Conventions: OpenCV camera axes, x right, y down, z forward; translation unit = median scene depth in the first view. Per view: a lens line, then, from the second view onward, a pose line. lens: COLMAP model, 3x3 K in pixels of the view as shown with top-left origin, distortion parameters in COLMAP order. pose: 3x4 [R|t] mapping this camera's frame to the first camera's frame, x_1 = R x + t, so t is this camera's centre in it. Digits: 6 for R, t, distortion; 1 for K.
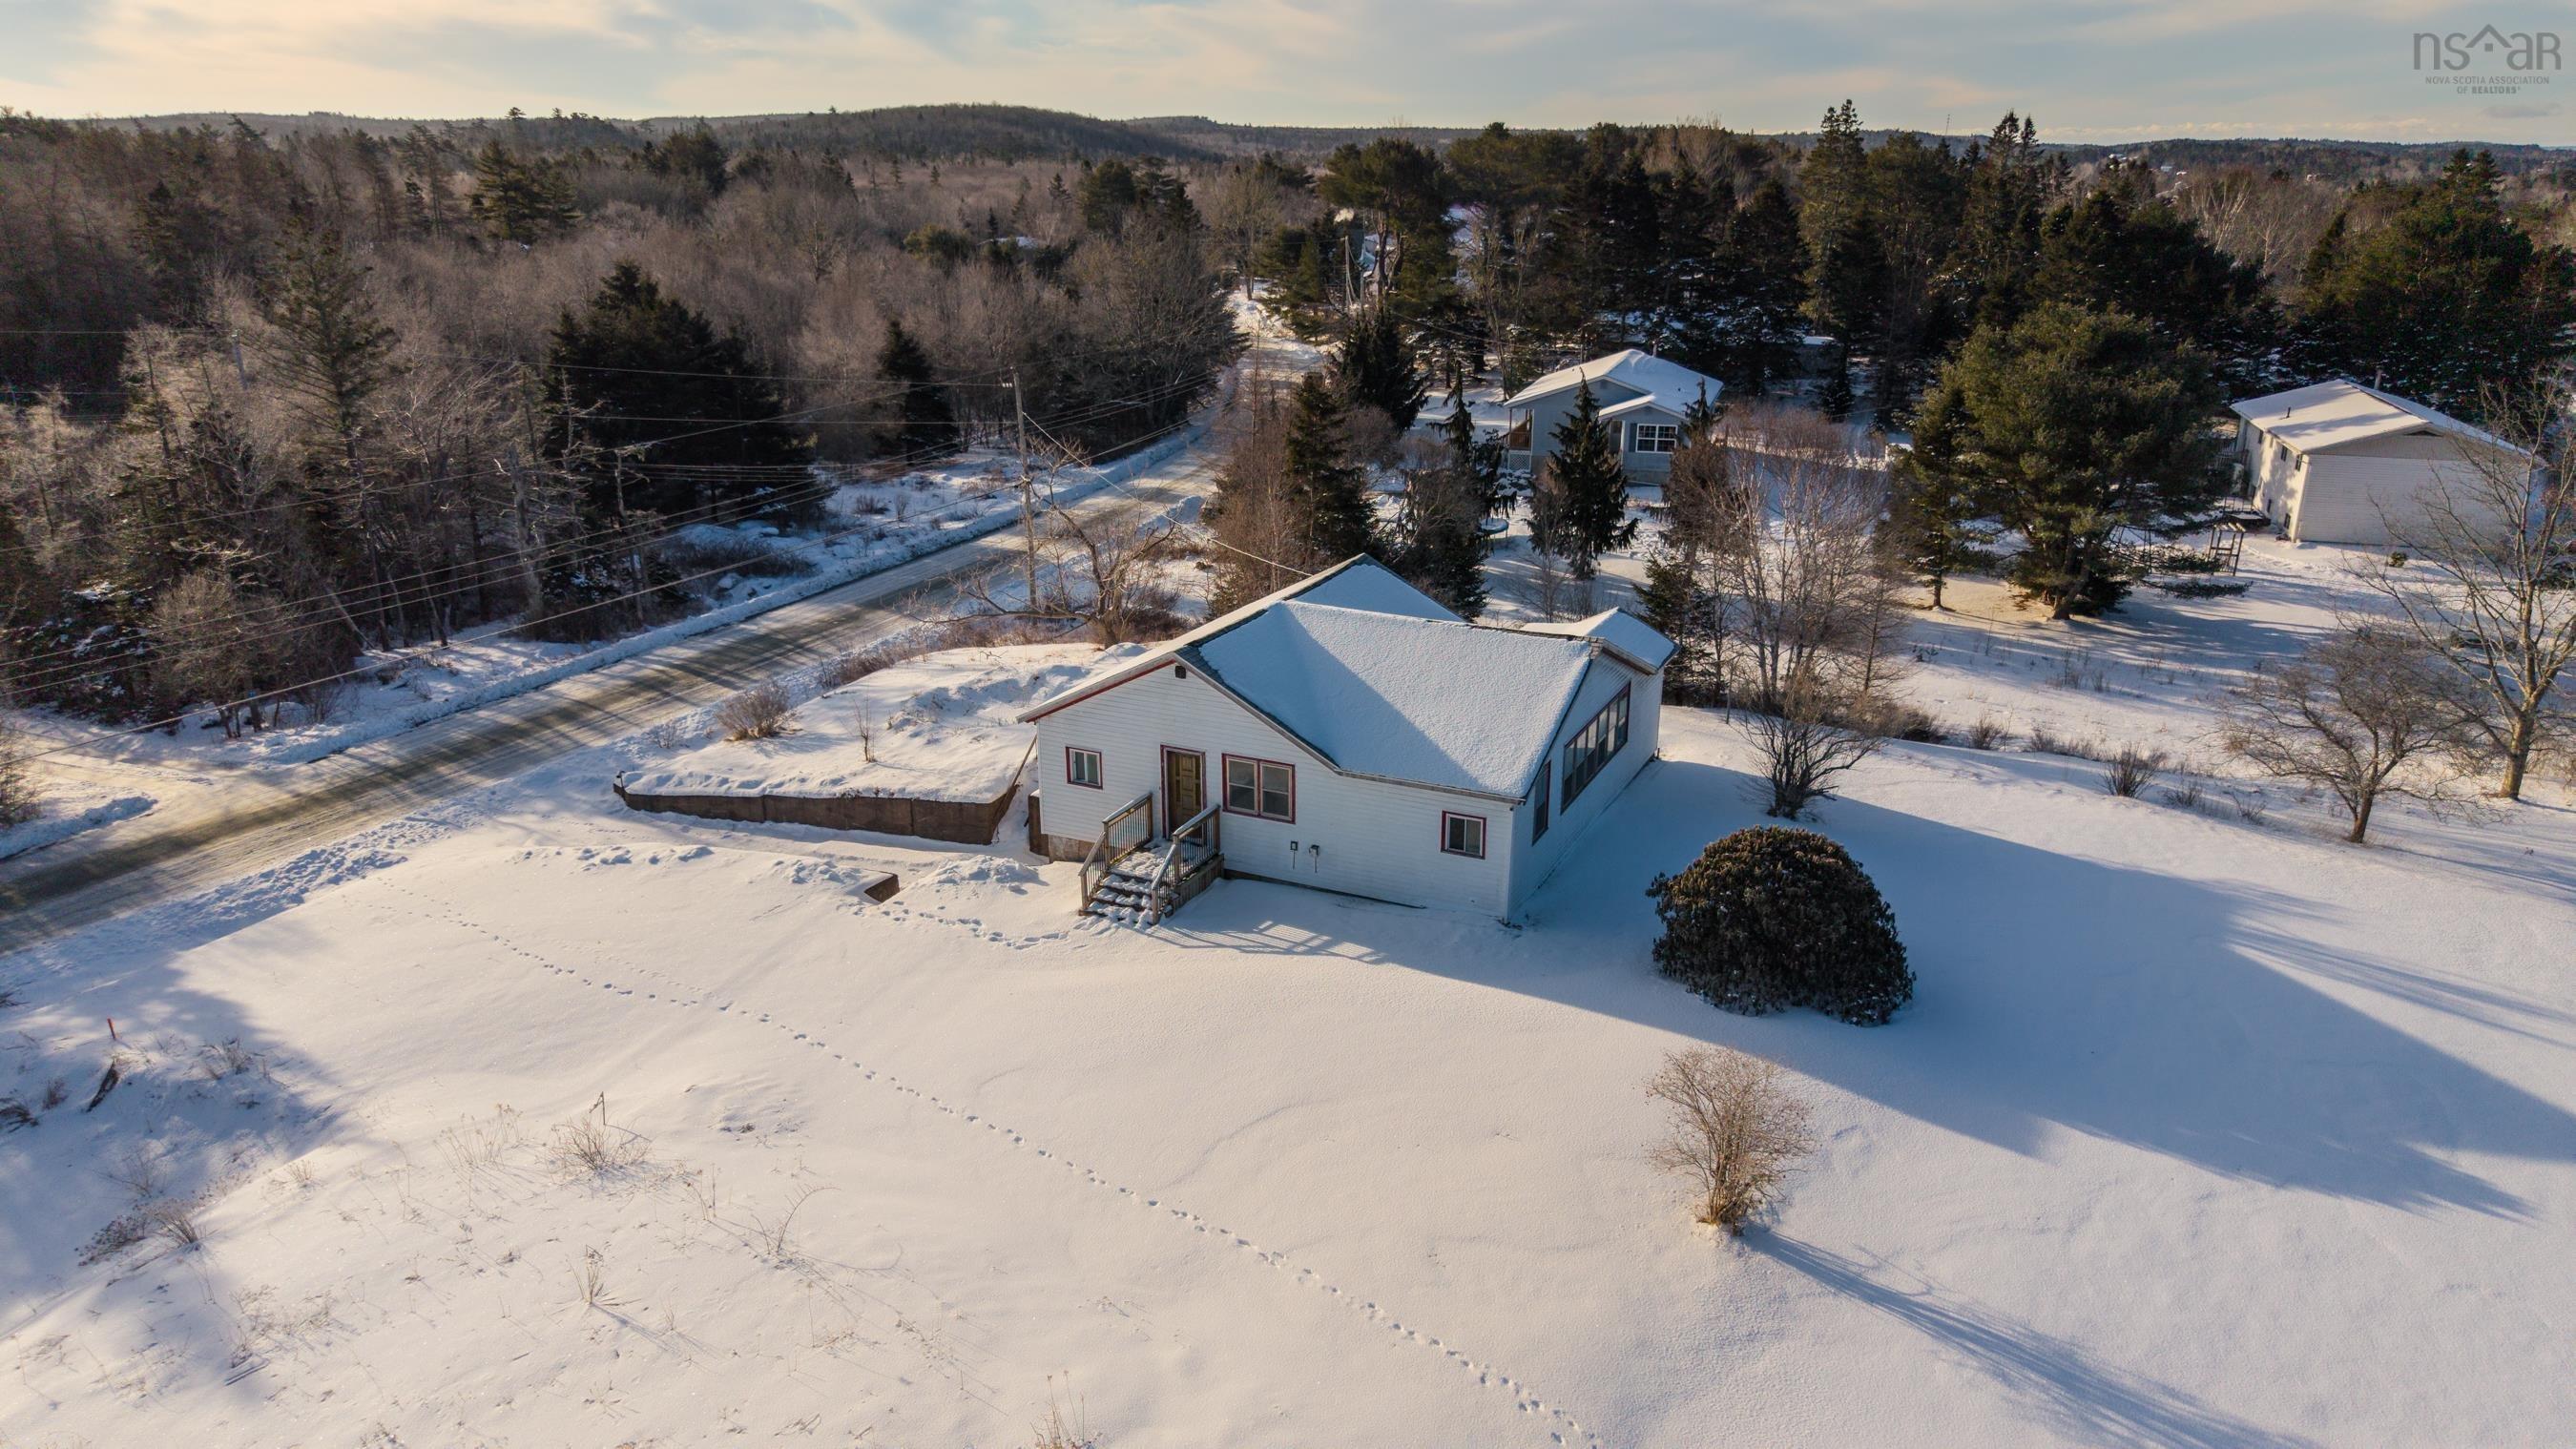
lens RADIAL K [[1721.6, 0, 1285.4], [0, 1721.6, 732.1], [0, 0, 1]] dist [0.025688, -0.034047]
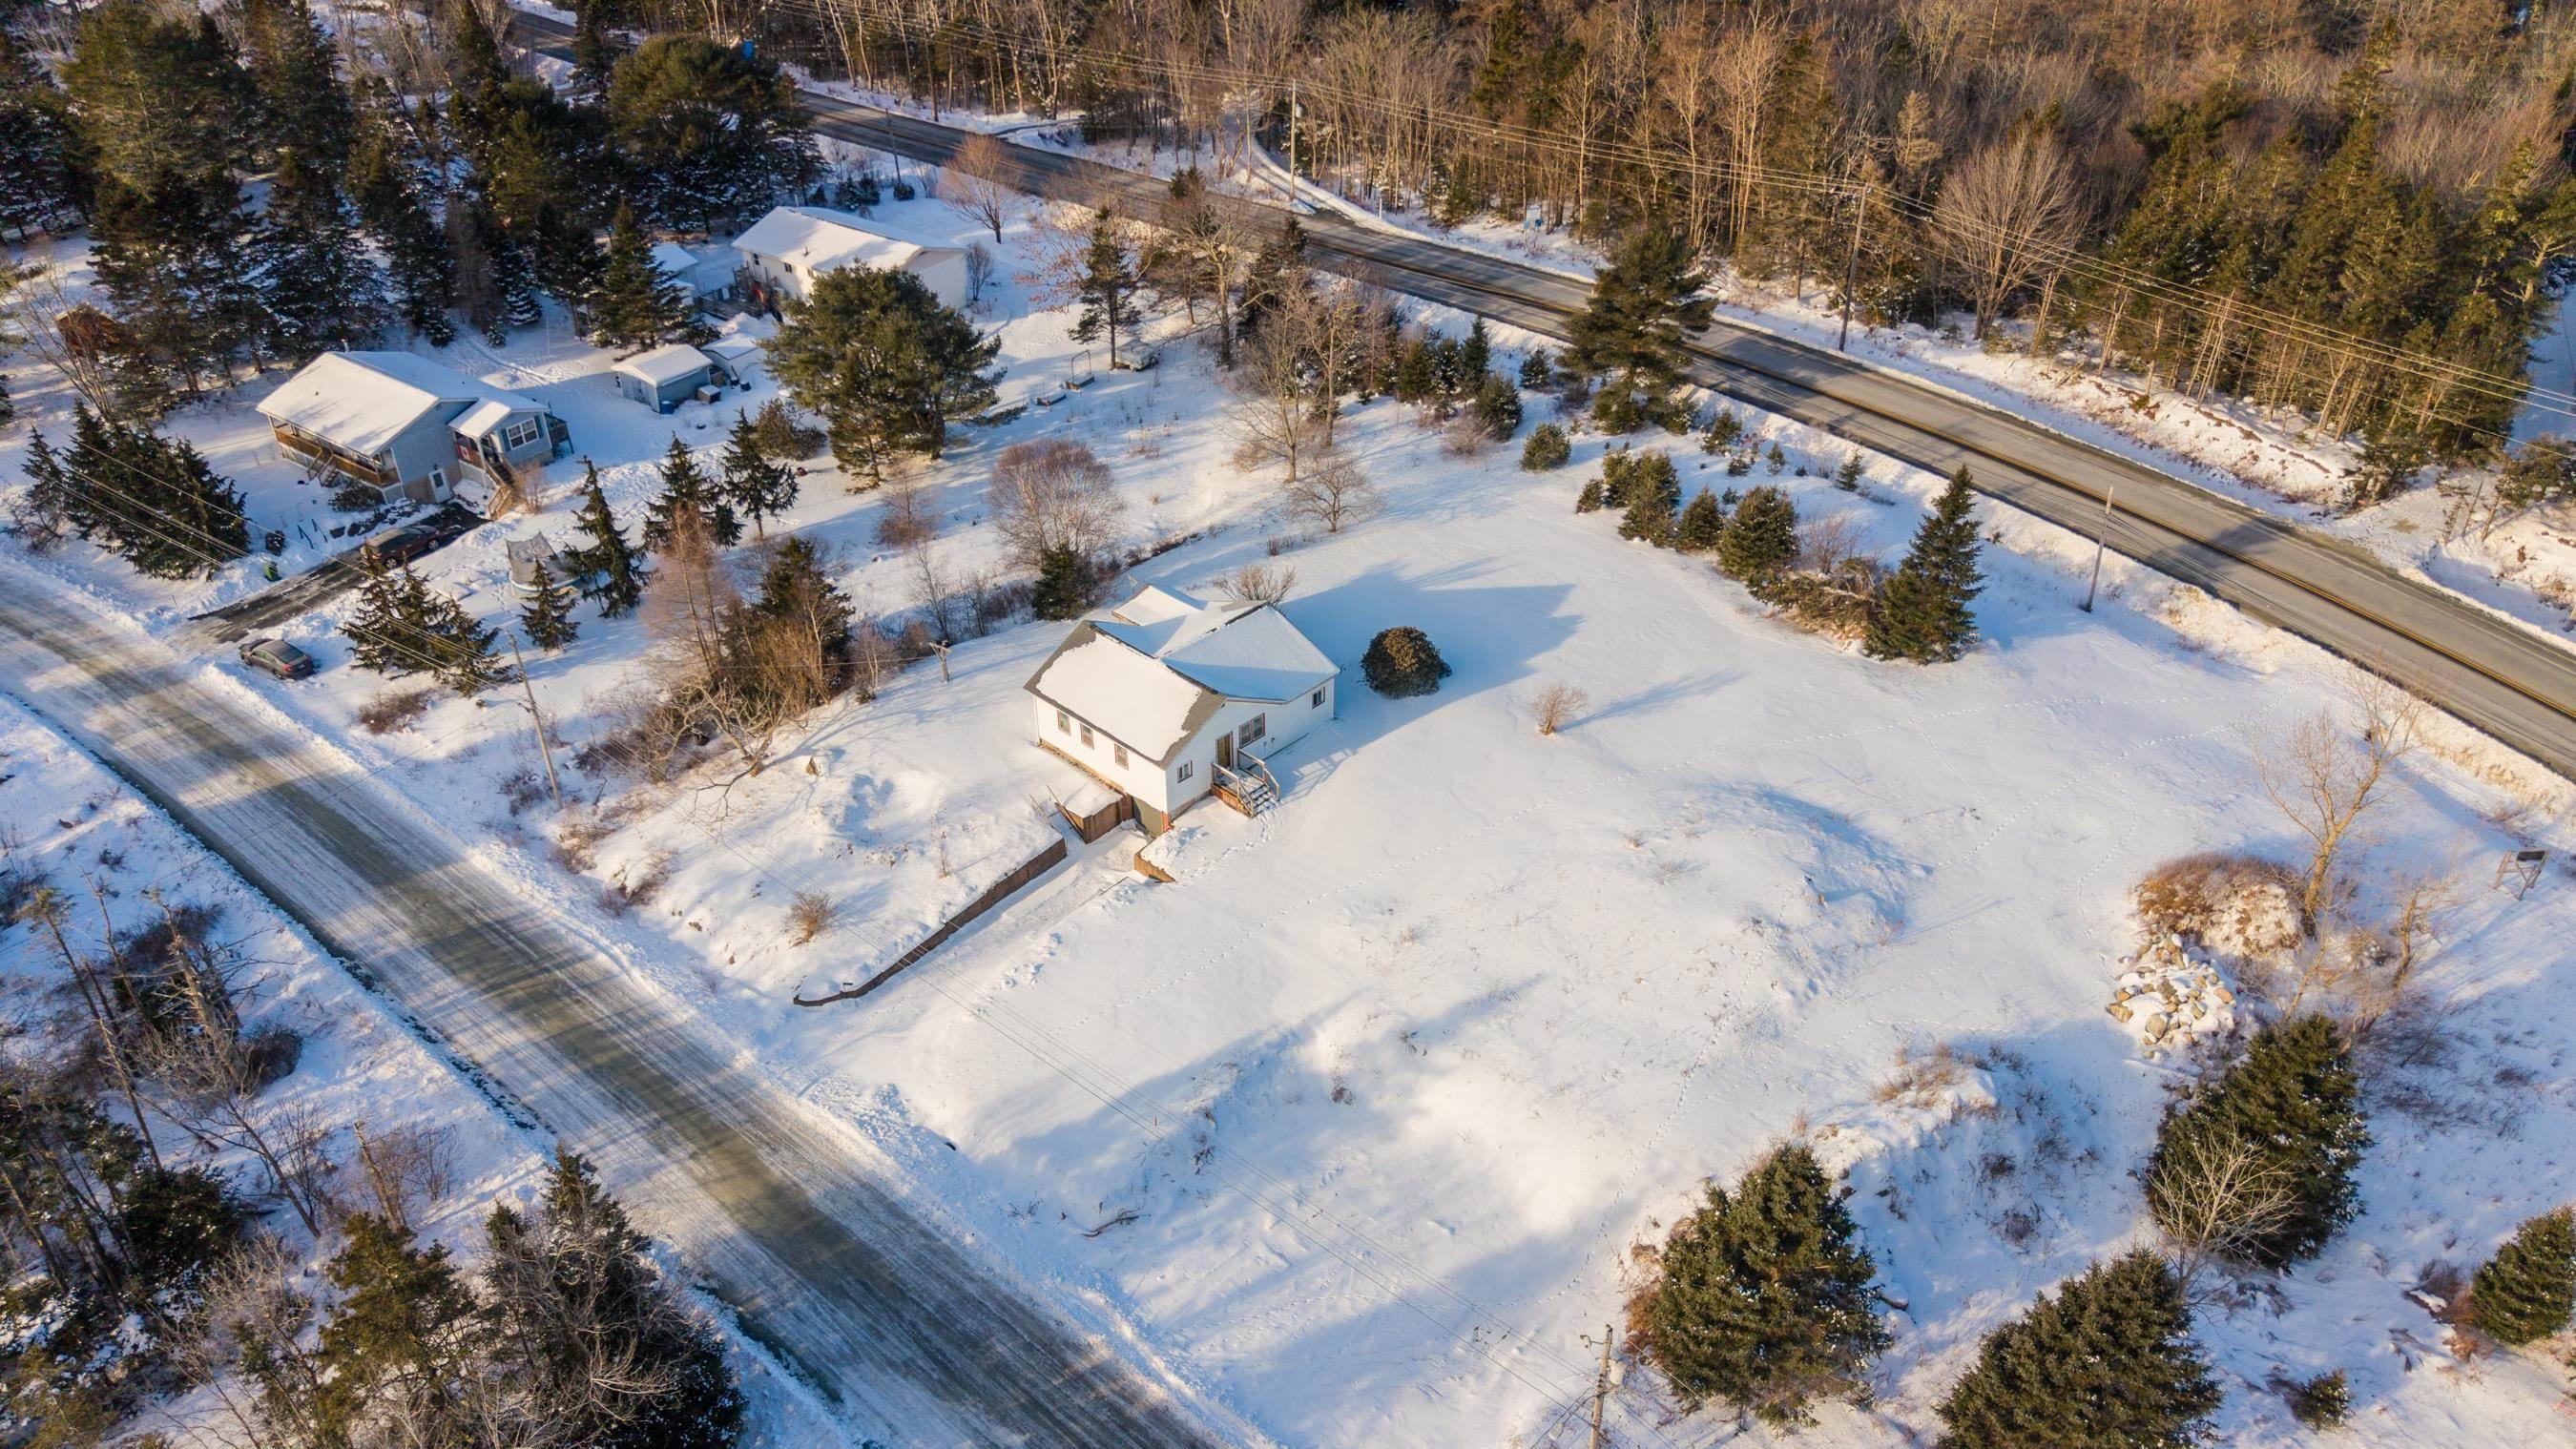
lens RADIAL K [[1920.3, 0, 1288.2], [0, 1920.3, 774.8], [0, 0, 1]] dist [0.027959, -0.041272]
pose [[0.323234, -0.543245, 0.774858, -1.971463], [0.308522, 0.834569, 0.456408, -1.047001], [-0.894614, 0.091534, 0.437364, -0.136017]]
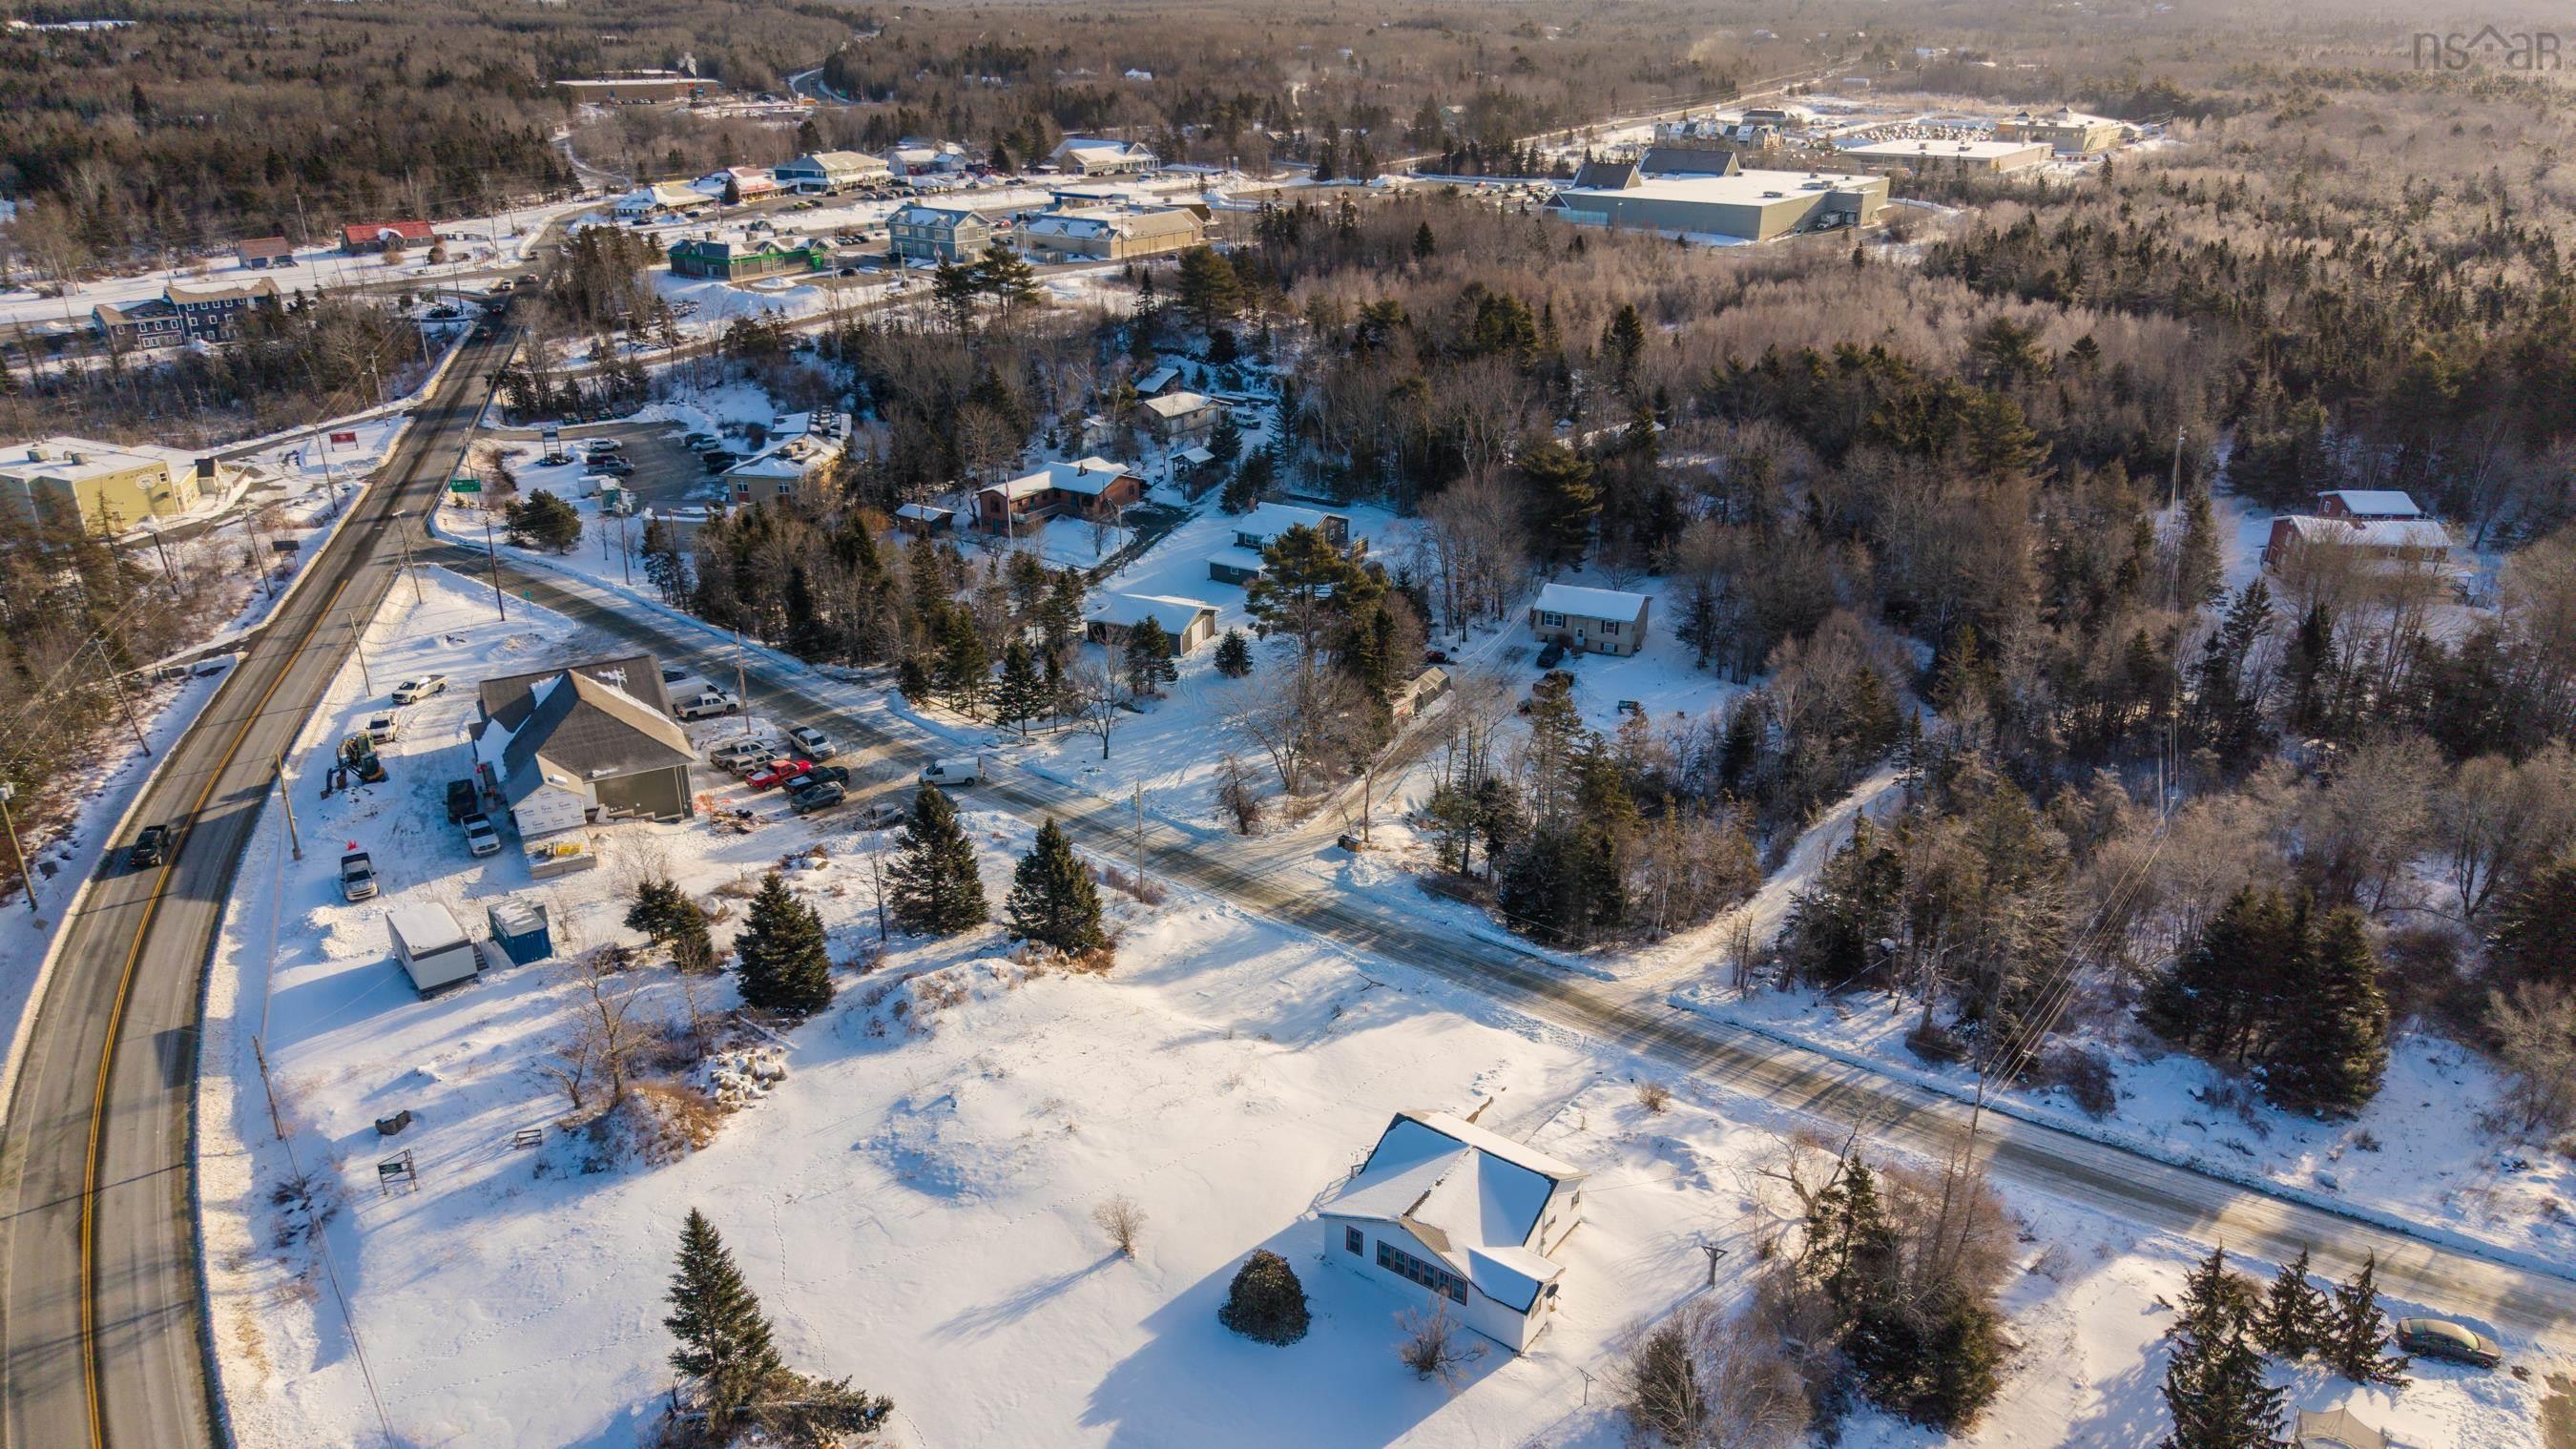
lens RADIAL K [[1721.6, 0, 1285.4], [0, 1721.6, 732.1], [0, 0, 1]] dist [0.025688, -0.034047]
pose [[-0.180298, 0.383027, -0.905971, 2.154486], [-0.313122, 0.850798, 0.422016, -1.618713], [0.932441, 0.359768, -0.033463, 0.701006]]
